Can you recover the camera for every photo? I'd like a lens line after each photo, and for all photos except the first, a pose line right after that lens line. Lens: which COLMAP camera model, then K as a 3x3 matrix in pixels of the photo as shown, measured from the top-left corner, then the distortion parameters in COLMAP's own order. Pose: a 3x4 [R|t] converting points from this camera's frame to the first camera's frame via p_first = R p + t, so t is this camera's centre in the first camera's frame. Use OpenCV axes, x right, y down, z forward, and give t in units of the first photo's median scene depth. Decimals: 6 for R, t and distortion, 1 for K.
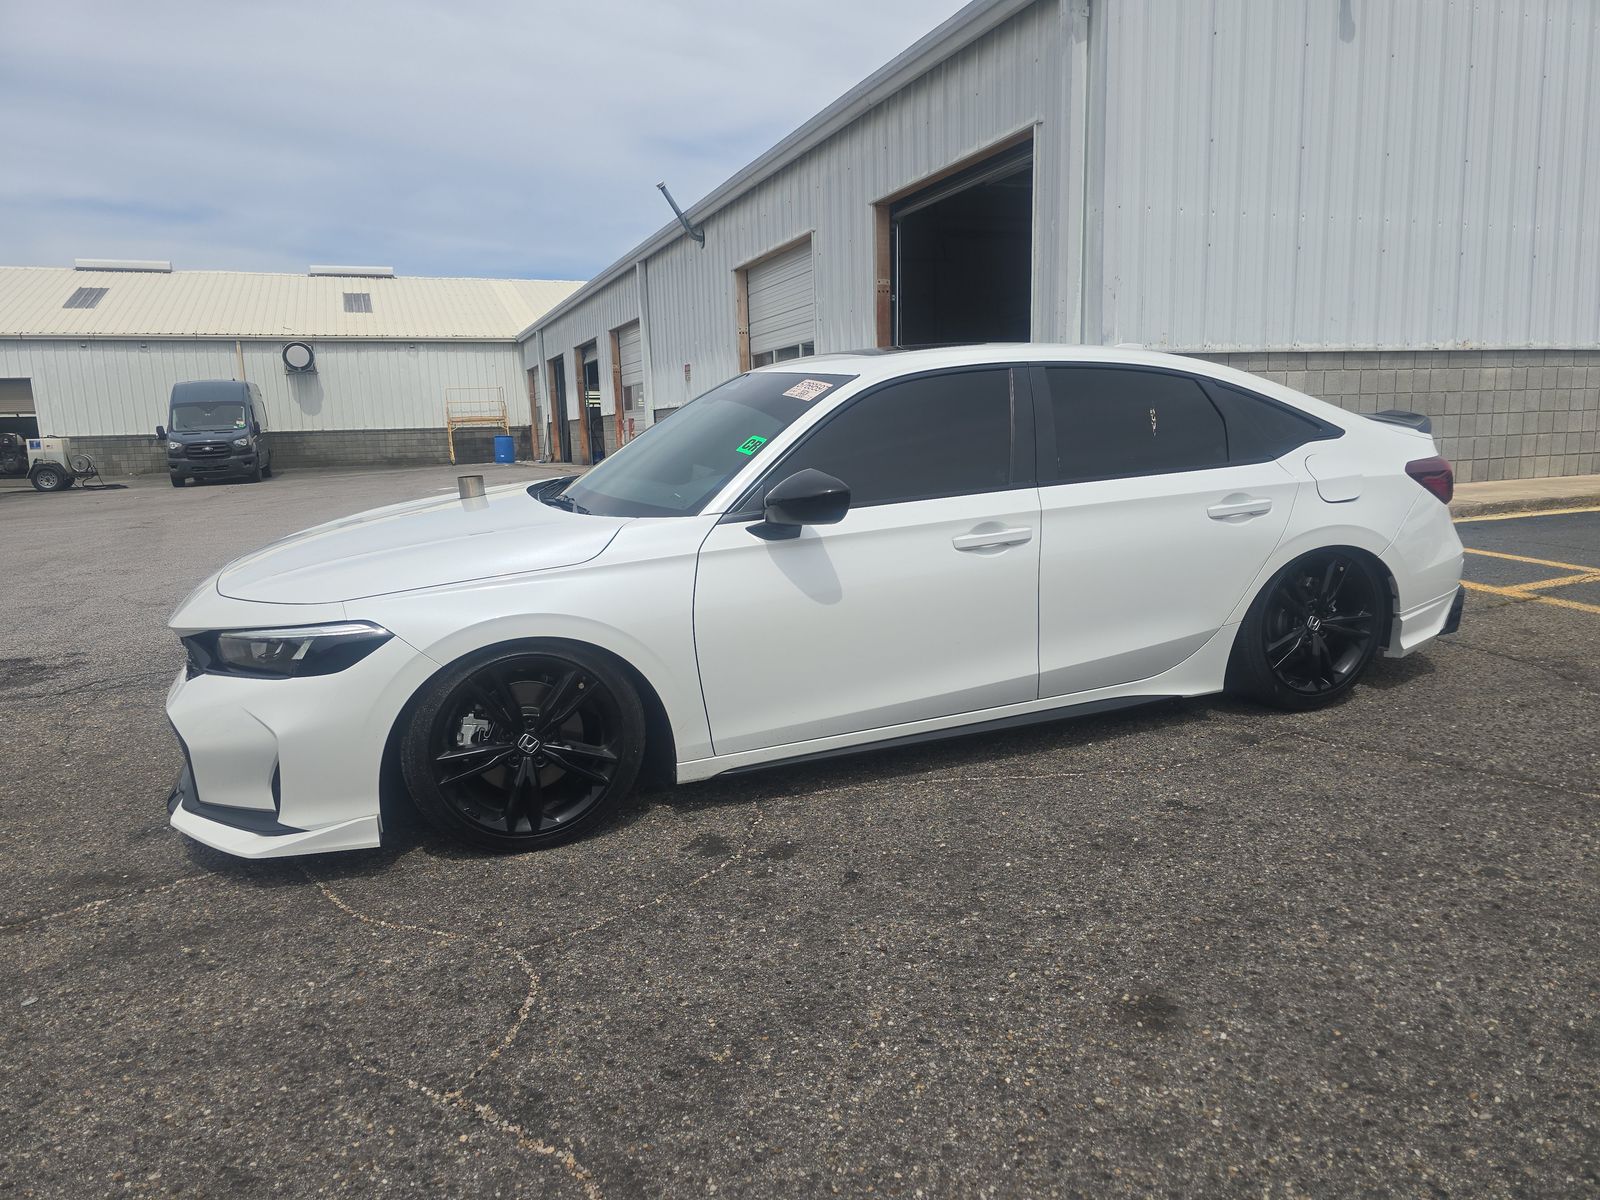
lens RADIAL K [[1084.4, 0, 800.0], [0, 1084.4, 600.0], [0, 0, 1]] dist [0.059409, -0.050652]
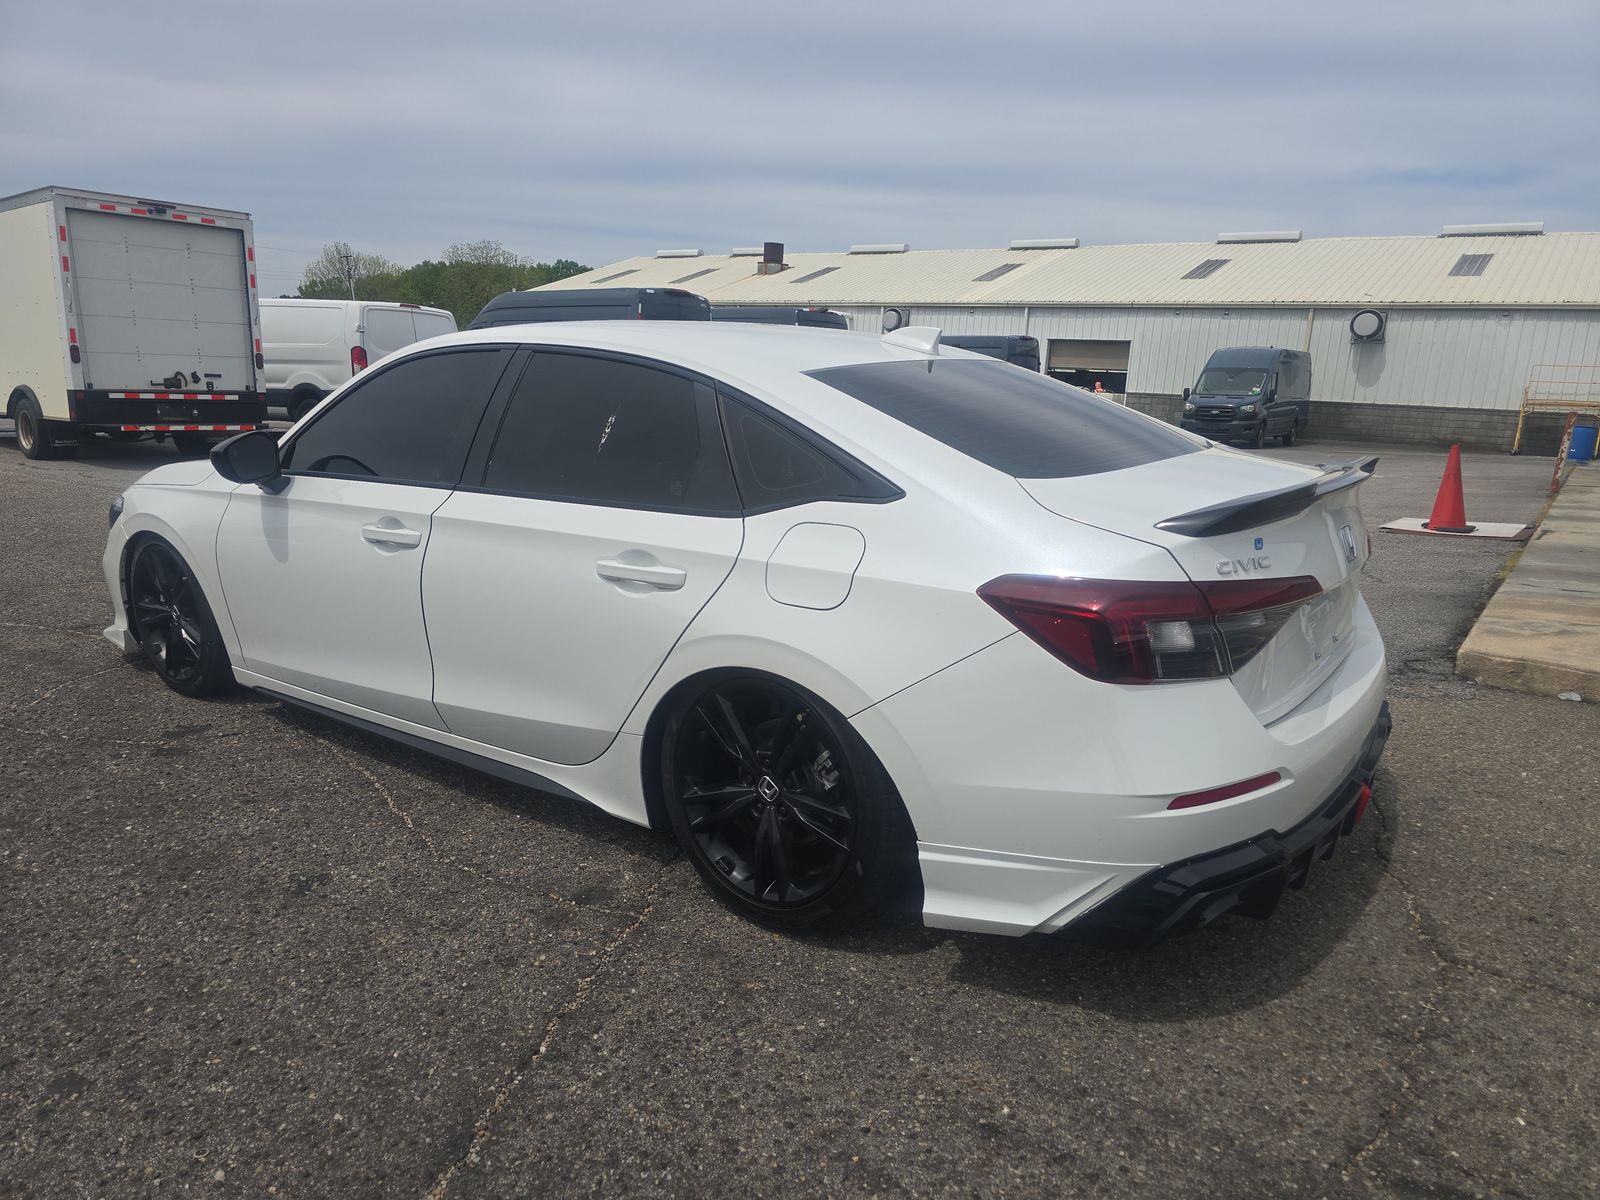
lens RADIAL K [[1084.4, 0, 800.0], [0, 1084.4, 600.0], [0, 0, 1]] dist [0.059409, -0.050652]
pose [[0.541123, 0.225373, -0.810181, 0.106619], [-0.202077, 0.970038, 0.134874, -0.018827], [0.816303, 0.090736, 0.570452, 0.073206]]
